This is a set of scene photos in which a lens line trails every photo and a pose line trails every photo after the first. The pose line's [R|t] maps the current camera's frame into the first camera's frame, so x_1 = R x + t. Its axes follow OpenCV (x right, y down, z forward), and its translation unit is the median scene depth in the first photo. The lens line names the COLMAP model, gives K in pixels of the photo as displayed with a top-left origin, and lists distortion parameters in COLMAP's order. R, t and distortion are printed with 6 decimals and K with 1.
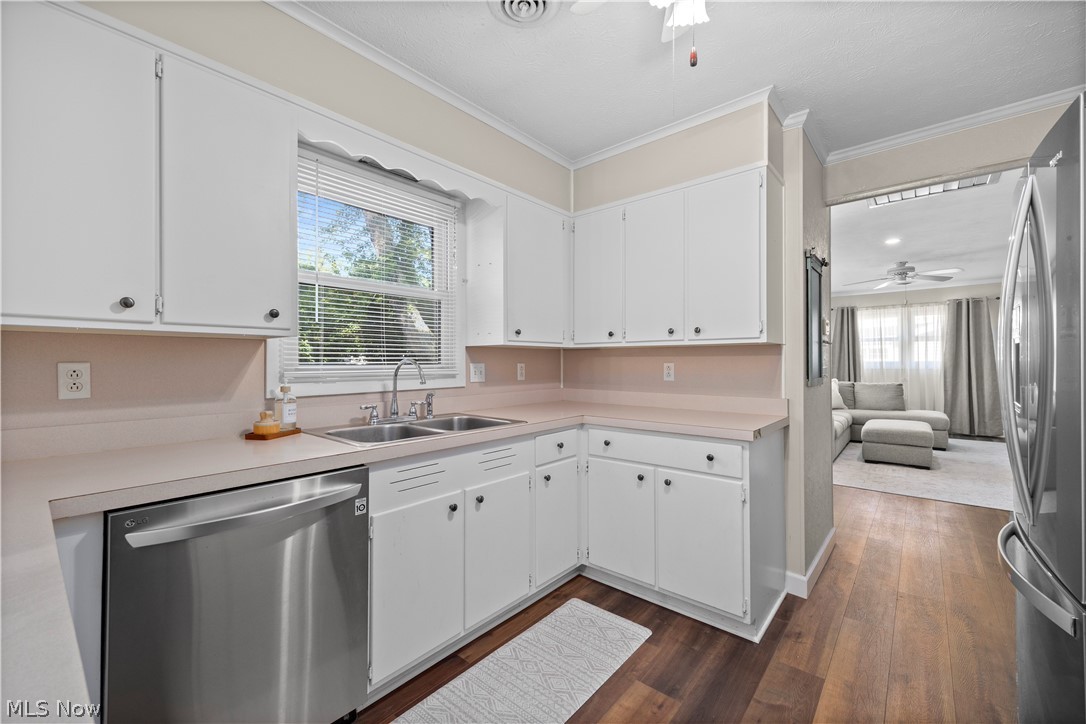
lens RADIAL K [[431.3, 0, 537.4], [0, 431.3, 360.8], [0, 0, 1]] dist [-0.001837, -0.000896]
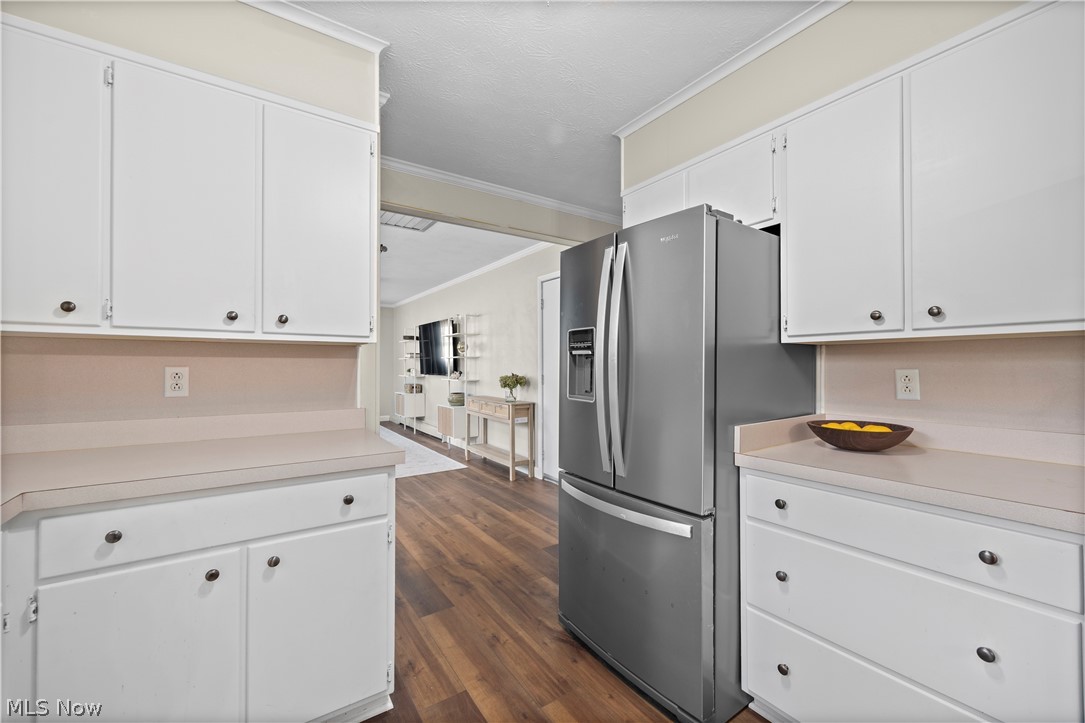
lens RADIAL K [[430.9, 0, 538.6], [0, 430.9, 364.3], [0, 0, 1]] dist [-0.001837, -0.000896]
pose [[0.257555, 0.005269, 0.966249, -0.054857], [-0.007135, 0.999968, -0.003551, -0.000147], [-0.966237, -0.005980, 0.257584, 0.133327]]
